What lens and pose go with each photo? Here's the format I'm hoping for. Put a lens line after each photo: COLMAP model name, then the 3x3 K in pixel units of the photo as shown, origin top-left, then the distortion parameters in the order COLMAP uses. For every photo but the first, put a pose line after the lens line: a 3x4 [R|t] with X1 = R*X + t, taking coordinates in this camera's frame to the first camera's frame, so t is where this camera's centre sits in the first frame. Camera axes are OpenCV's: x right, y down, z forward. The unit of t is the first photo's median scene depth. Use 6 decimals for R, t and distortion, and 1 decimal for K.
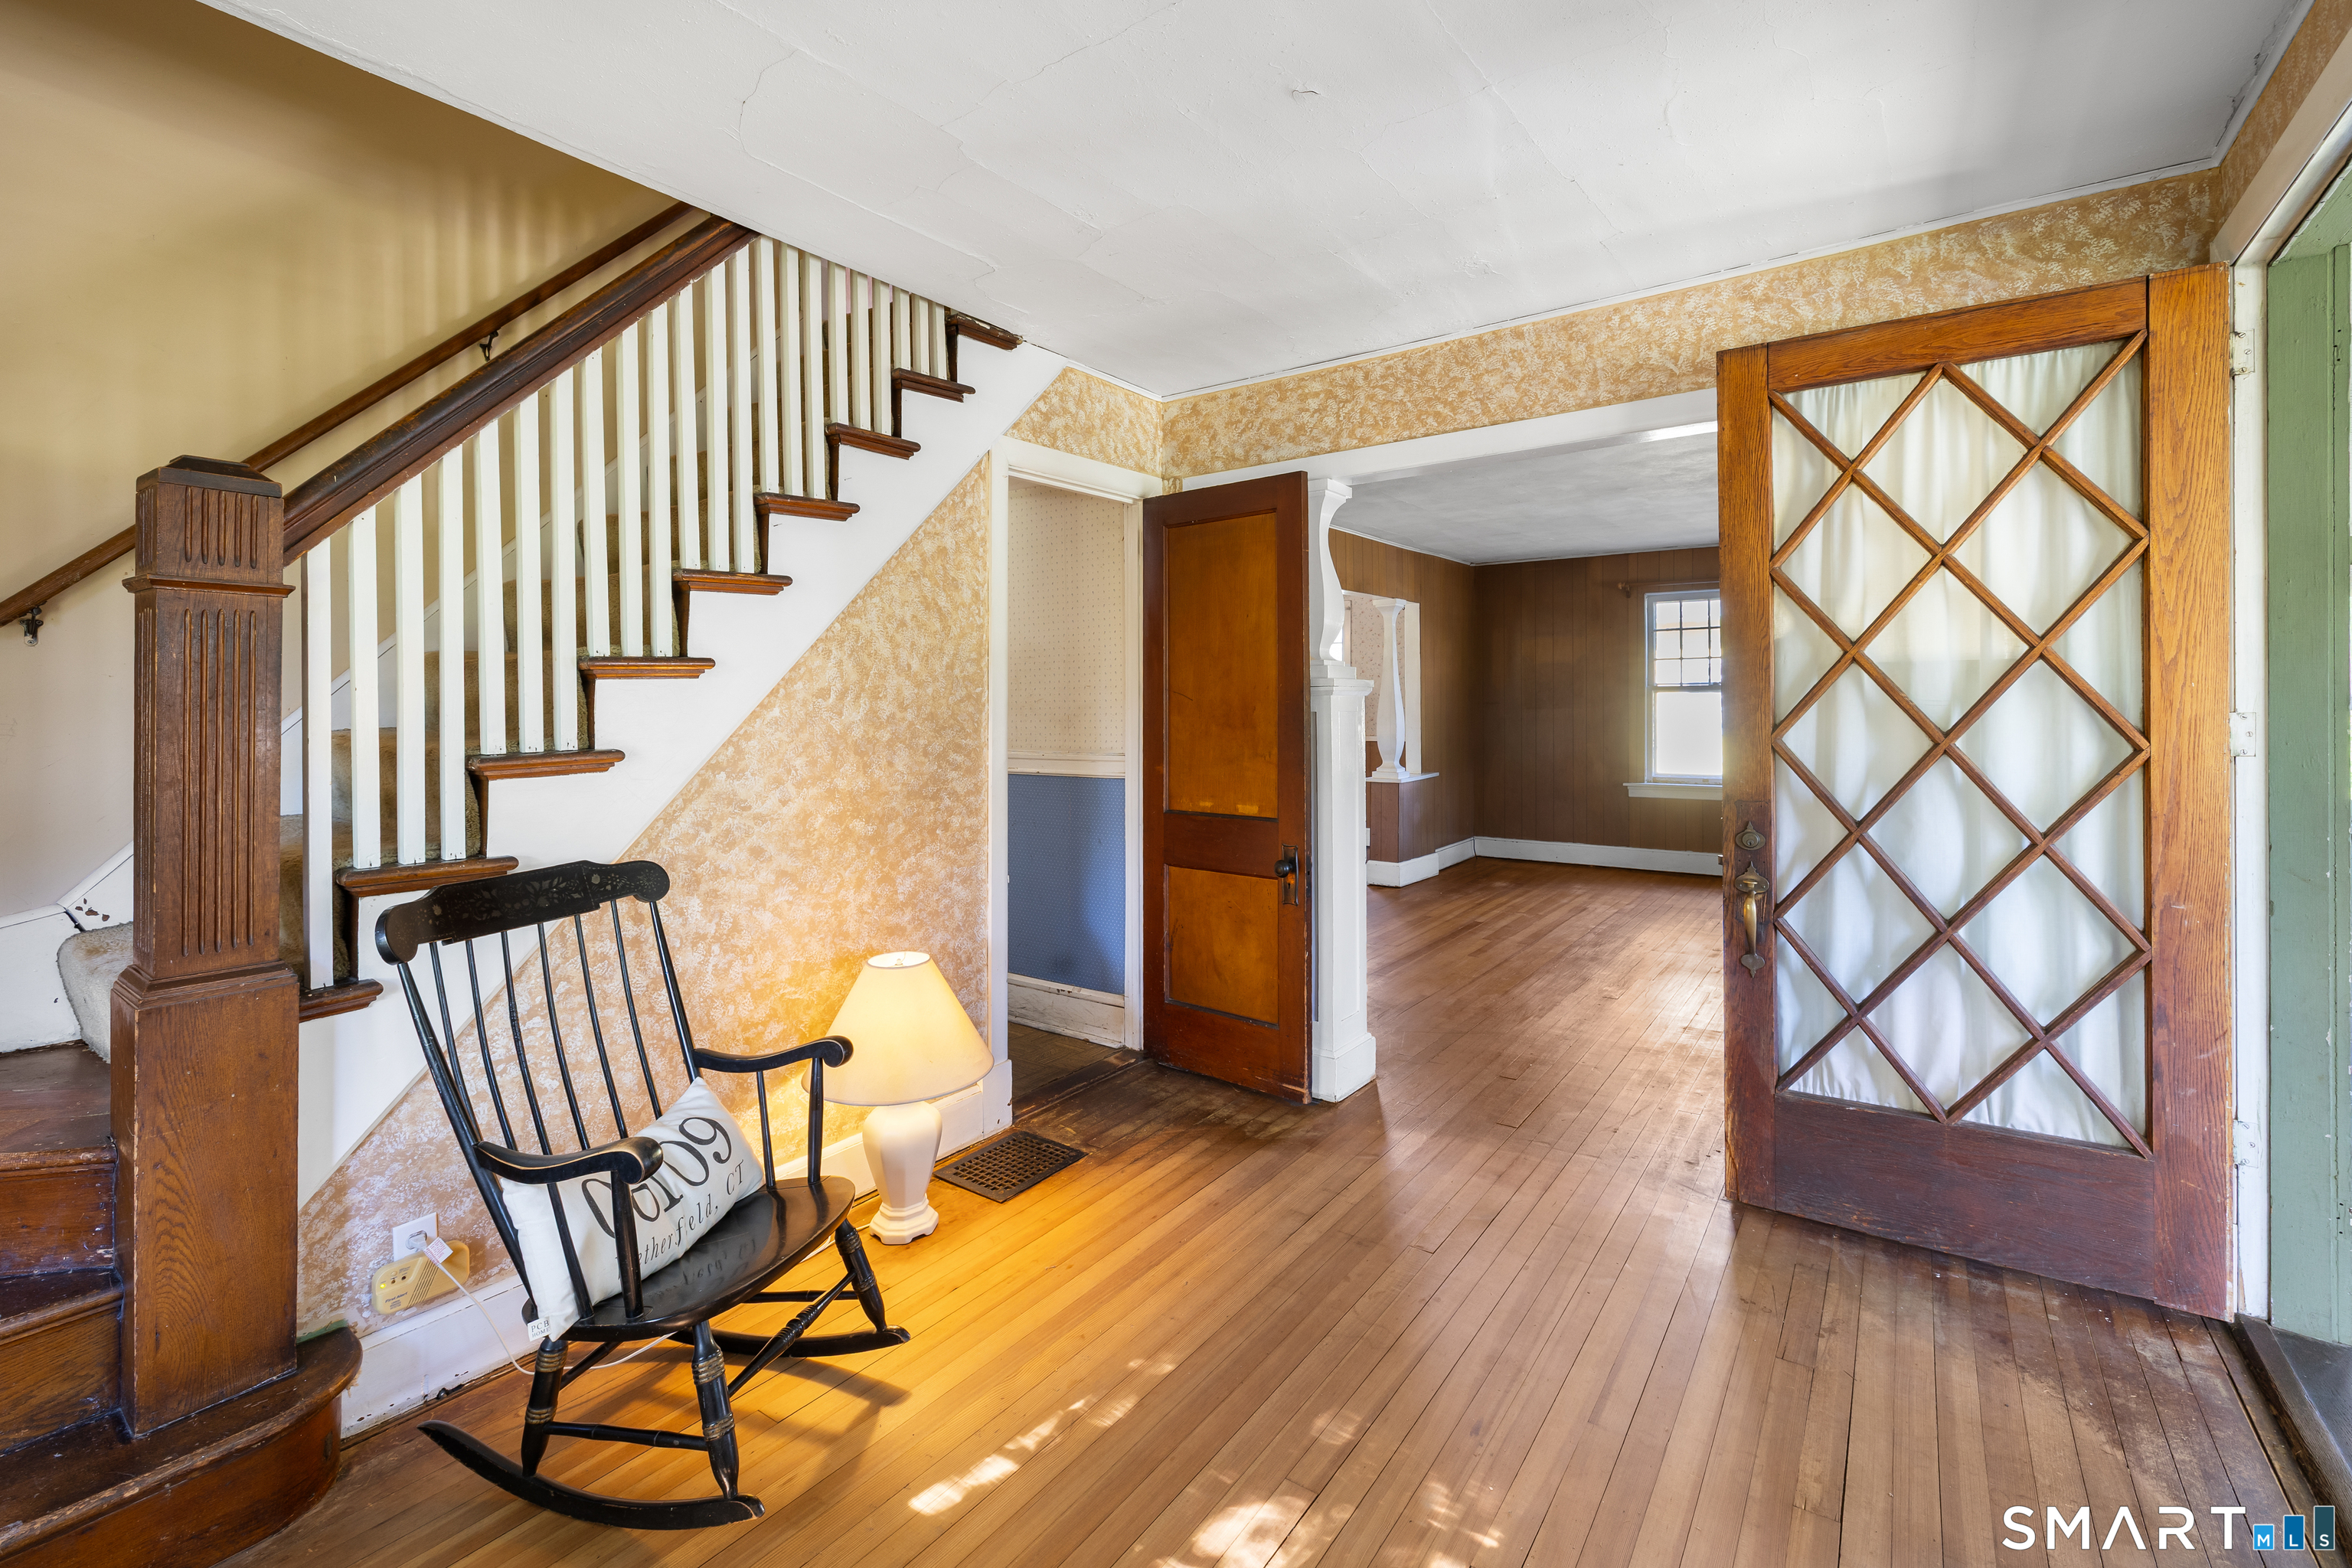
lens RADIAL K [[1020.5, 0, 1202.8], [0, 1020.5, 717.8], [0, 0, 1]] dist [-0.001972, 0.000553]
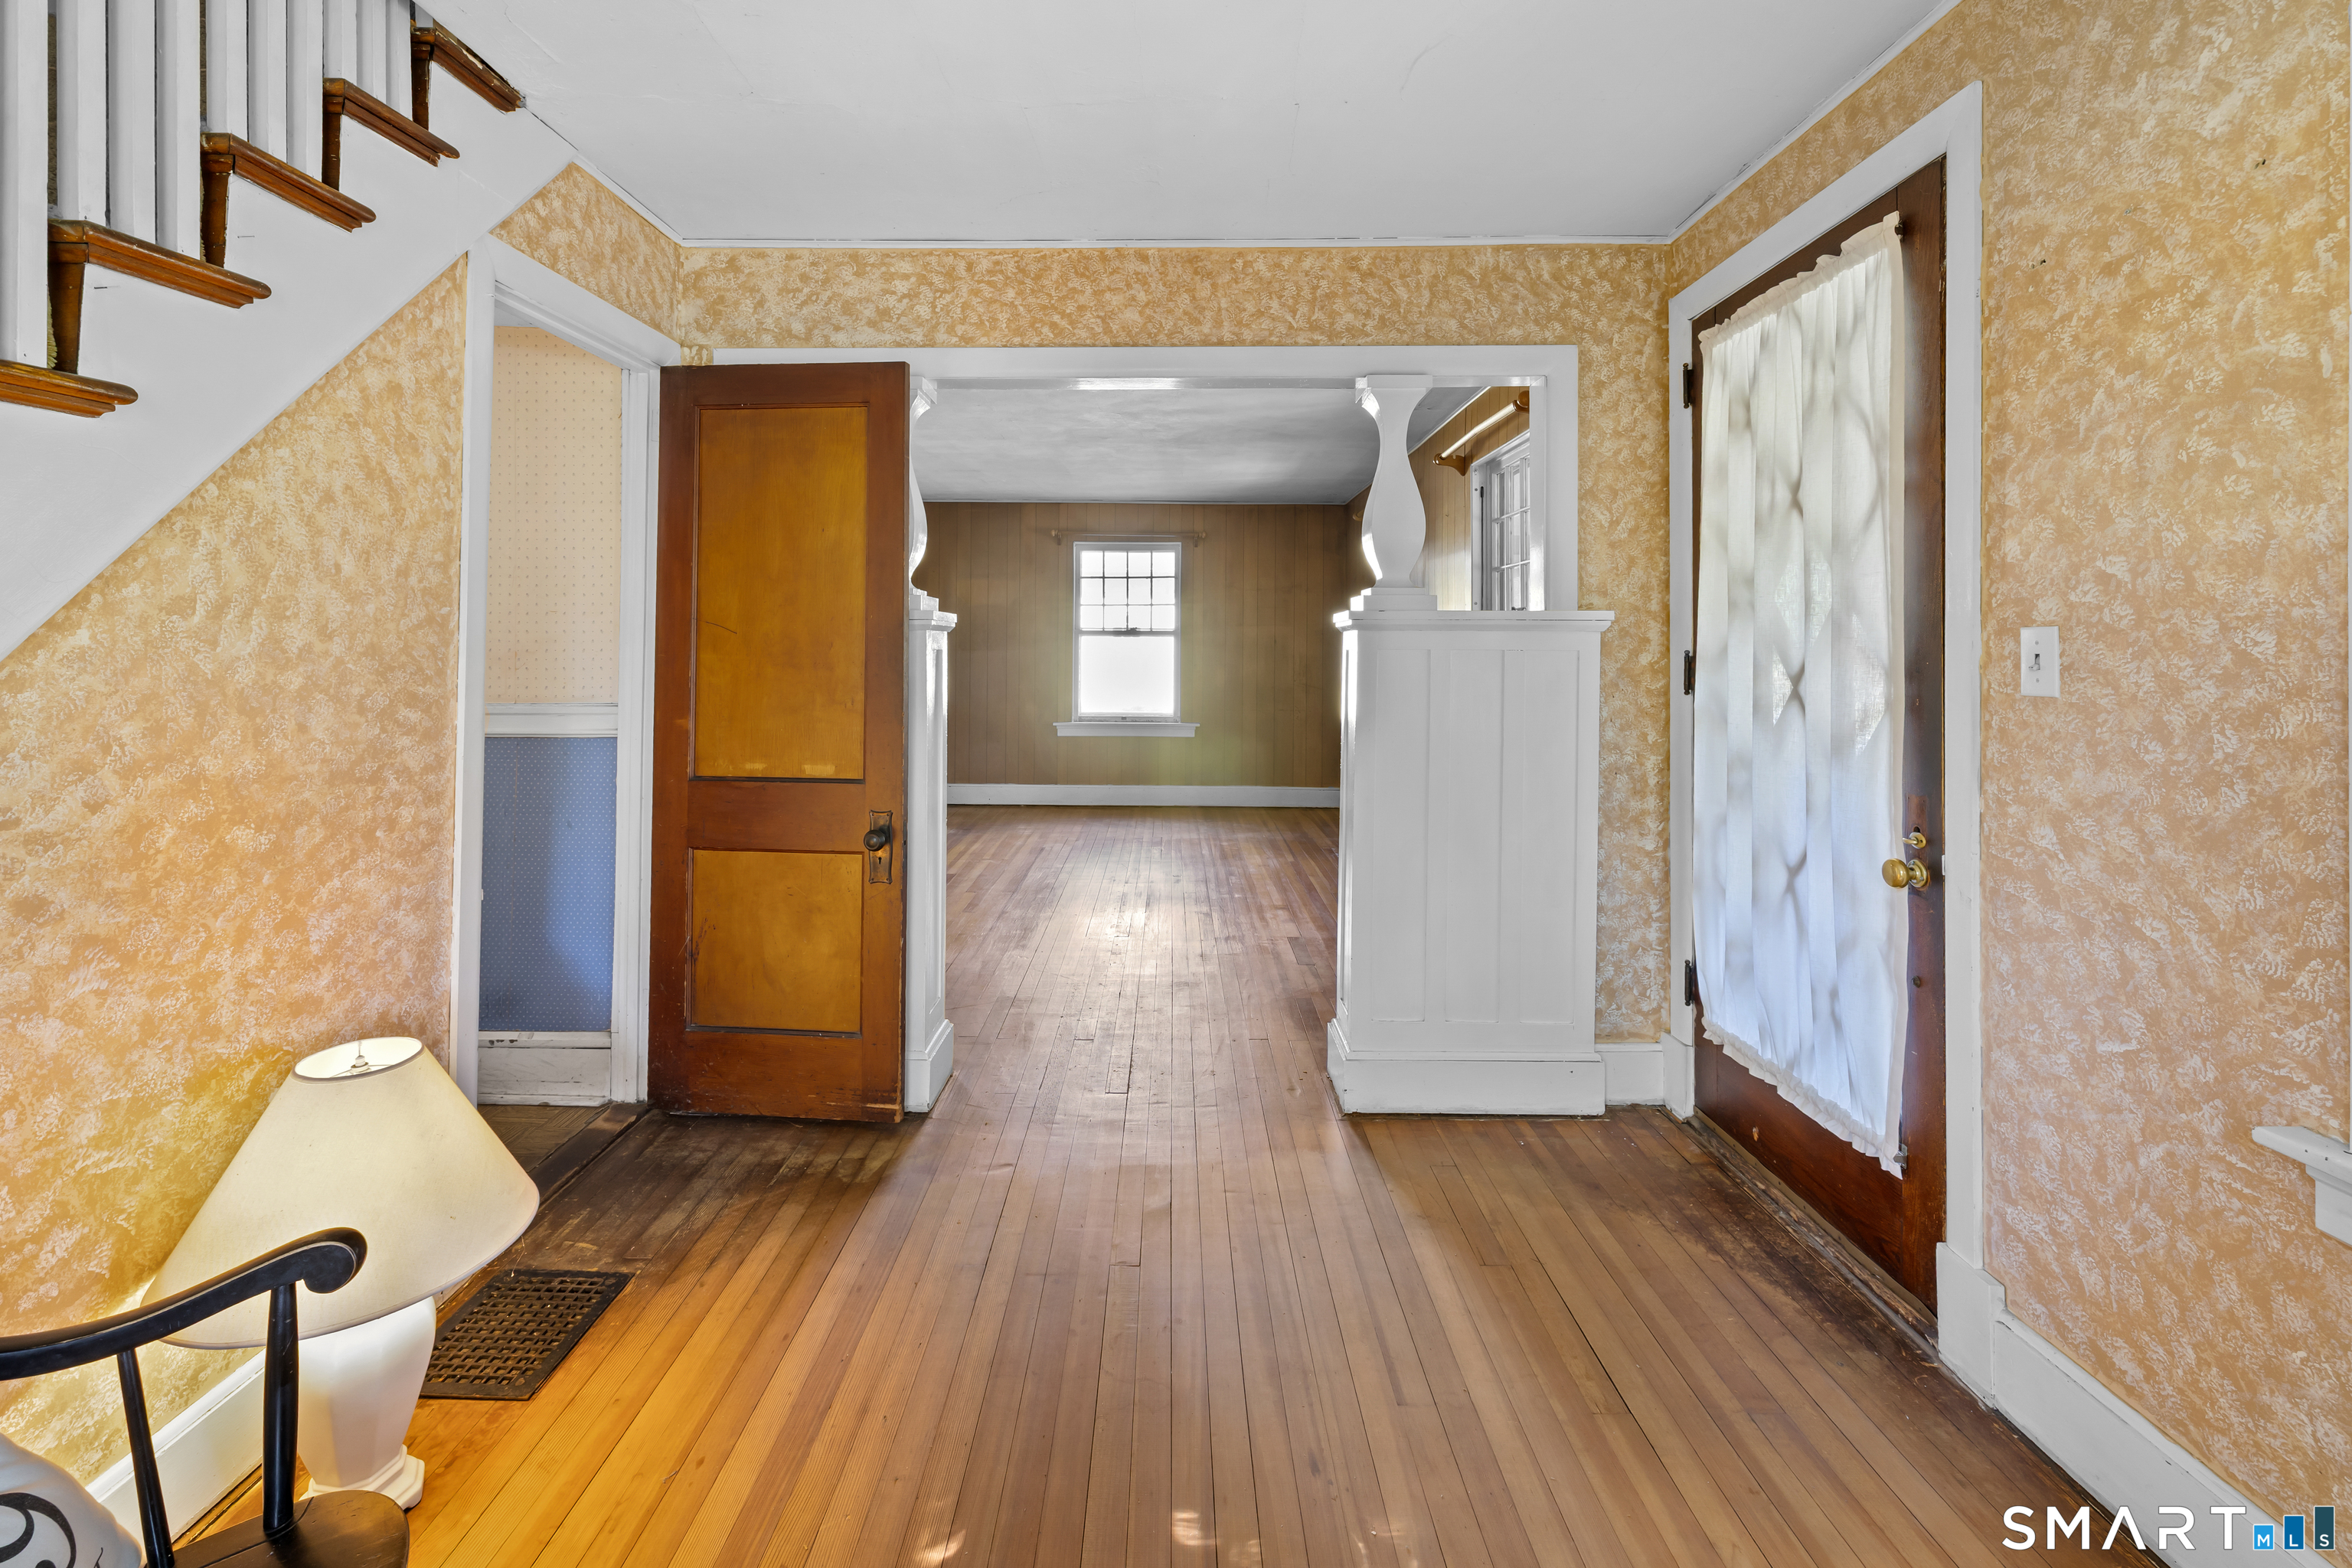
lens RADIAL K [[1020.5, 0, 1163.2], [0, 1020.5, 643.1], [0, 0, 1]] dist [-0.001972, 0.000553]
pose [[0.827867, 0.014470, 0.560738, -0.230641], [-0.004821, 0.999814, -0.018682, 0.004108], [-0.560904, 0.012763, 0.827782, 0.226492]]
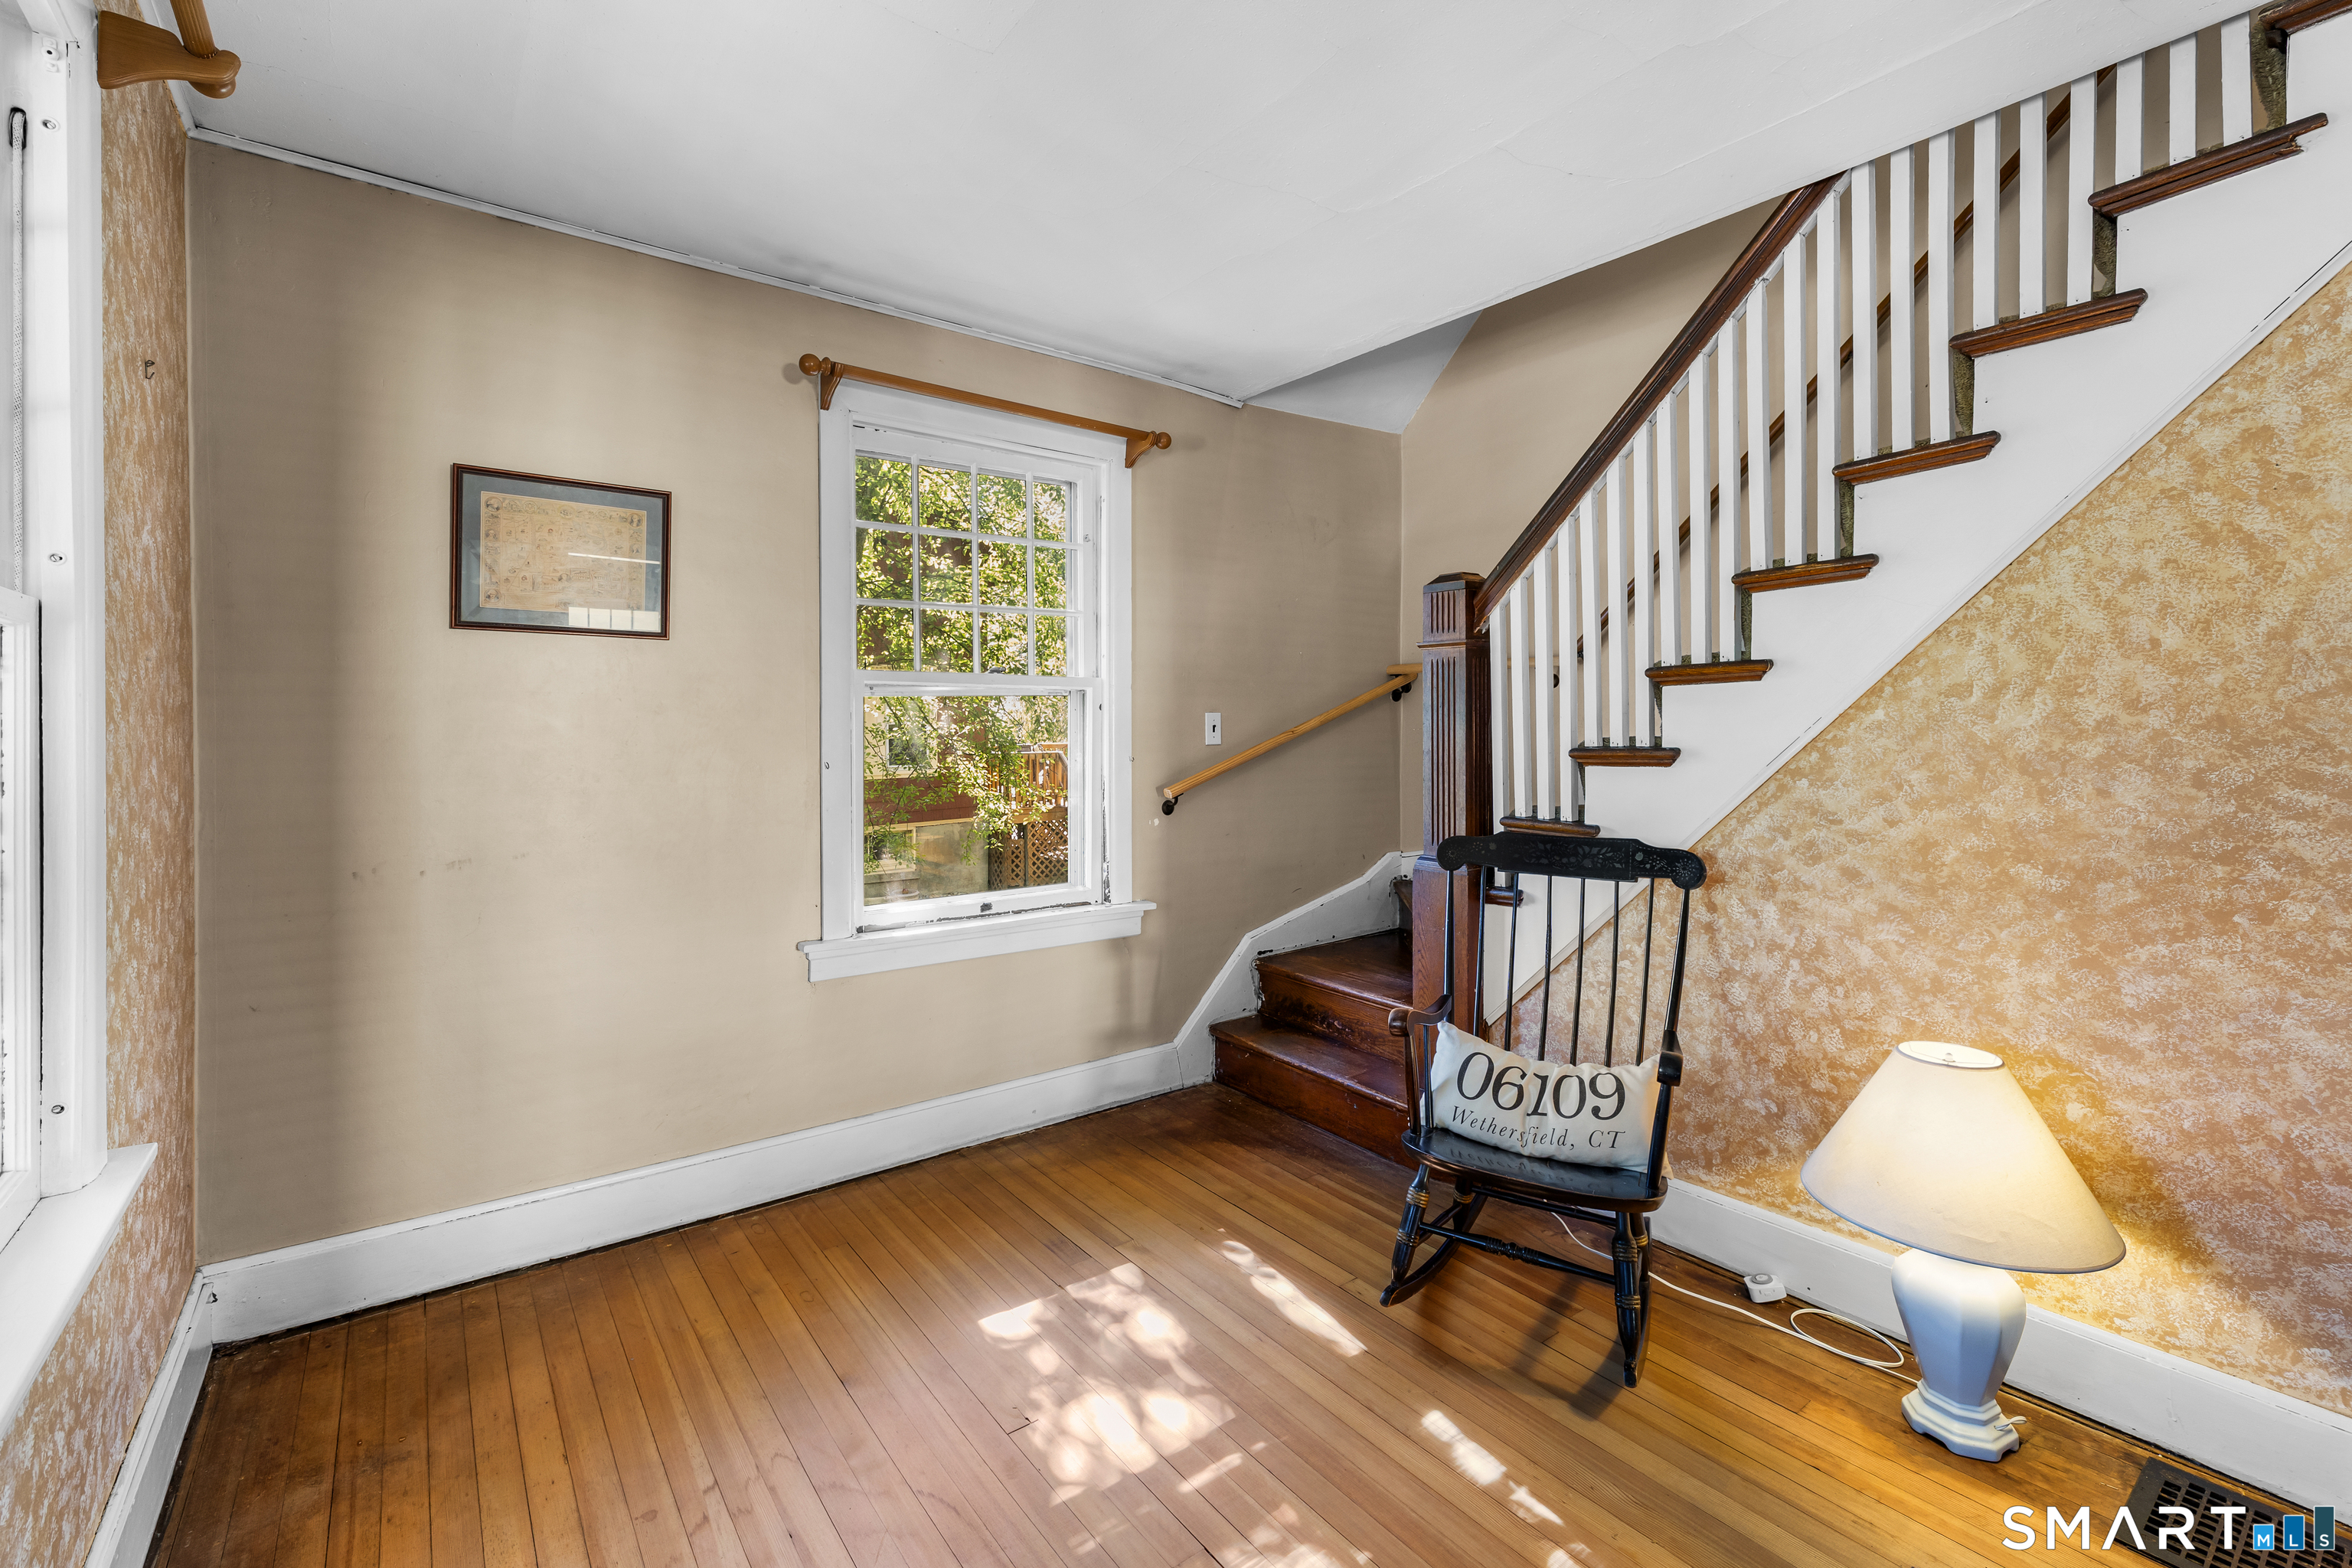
lens RADIAL K [[1020.5, 0, 1133.5], [0, 1020.5, 732.5], [0, 0, 1]] dist [-0.001972, 0.000553]
pose [[-0.335291, 0.018568, -0.941932, 0.542502], [-0.004185, 0.999767, 0.021198, -0.005740], [0.942105, 0.011050, -0.335135, 0.646768]]
